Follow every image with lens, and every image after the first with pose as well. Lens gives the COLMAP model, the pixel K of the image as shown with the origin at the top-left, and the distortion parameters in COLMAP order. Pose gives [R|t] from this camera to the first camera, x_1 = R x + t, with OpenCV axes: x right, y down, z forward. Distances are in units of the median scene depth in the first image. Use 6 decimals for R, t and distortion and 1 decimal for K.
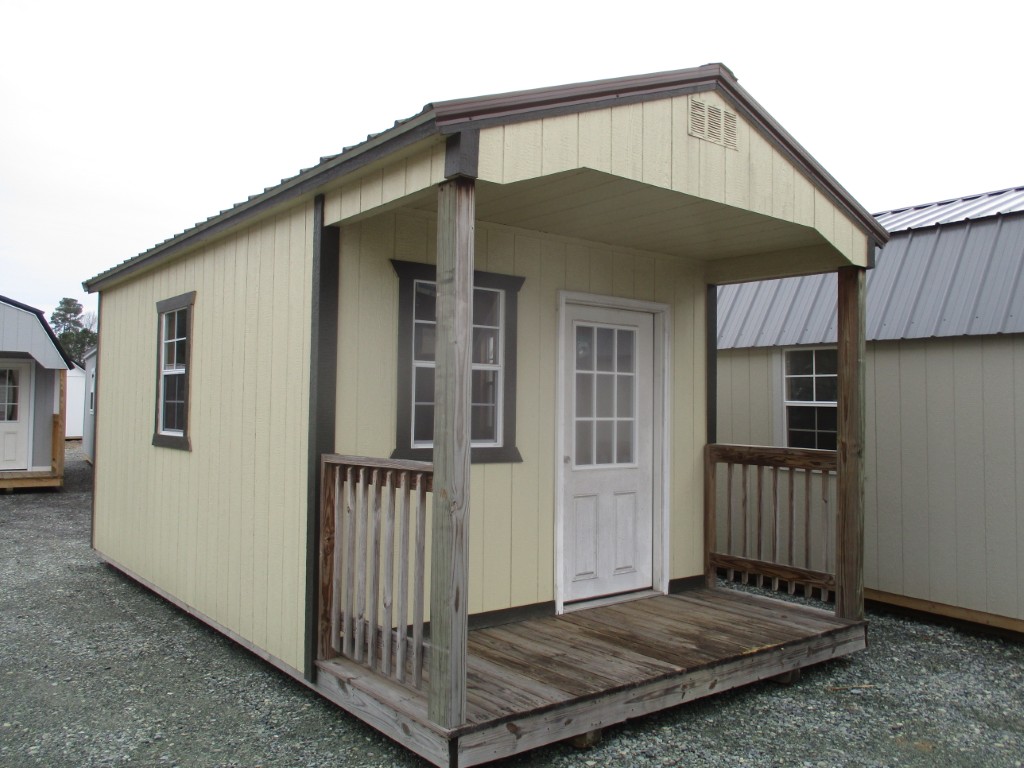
lens RADIAL K [[855.5, 0, 518.2], [0, 855.5, 377.2], [0, 0, 1]] dist [-0.030689, 0.049021]
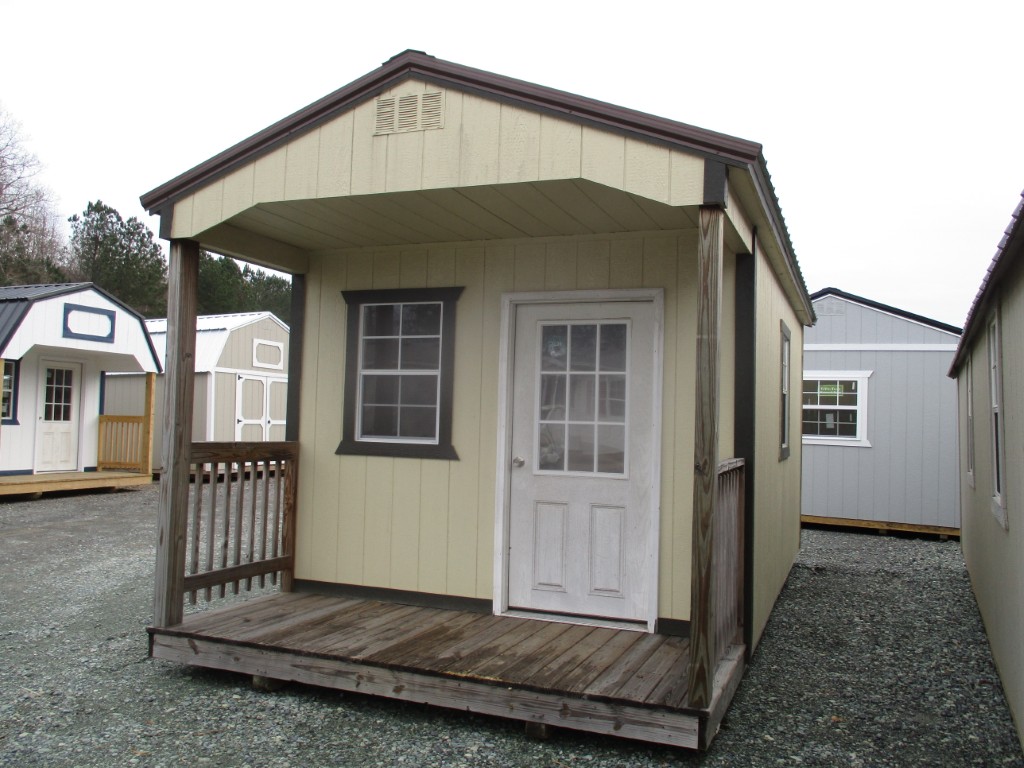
lens RADIAL K [[855.5, 0, 518.2], [0, 855.5, 377.2], [0, 0, 1]] dist [-0.030689, 0.049021]
pose [[0.501569, -0.046245, -0.863881, 1.084216], [0.013547, 0.998868, -0.045605, 0.051464], [0.865011, 0.011172, 0.501628, 0.596522]]
